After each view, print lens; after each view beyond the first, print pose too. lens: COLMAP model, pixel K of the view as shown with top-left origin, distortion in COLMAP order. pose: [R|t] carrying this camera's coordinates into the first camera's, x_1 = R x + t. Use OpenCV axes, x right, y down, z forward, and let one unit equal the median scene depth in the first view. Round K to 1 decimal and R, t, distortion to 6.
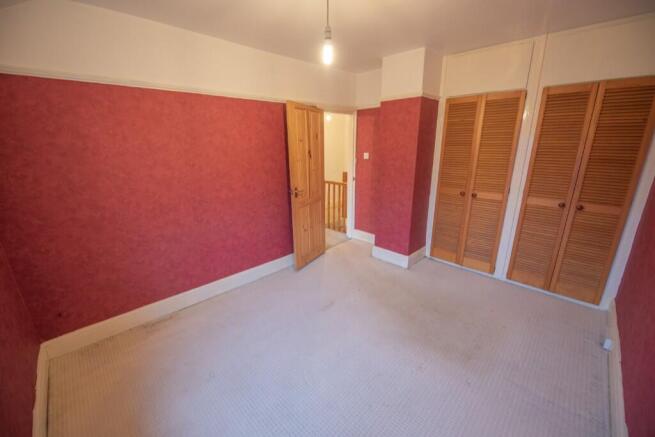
lens RADIAL K [[270.1, 0, 330.2], [0, 270.1, 216.0], [0, 0, 1]] dist [-0.000455, -0.000052]
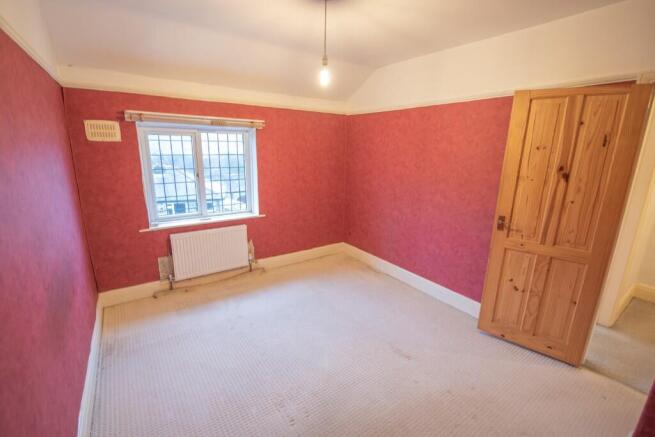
lens RADIAL K [[285.4, 0, 330.2], [0, 285.4, 217.2], [0, 0, 1]] dist [-0.001503, -0.000103]
pose [[-0.163872, 0.231566, -0.958918, 0.703732], [-0.292502, 0.916939, 0.271415, -0.188049], [0.942119, 0.324963, -0.082527, 0.713307]]
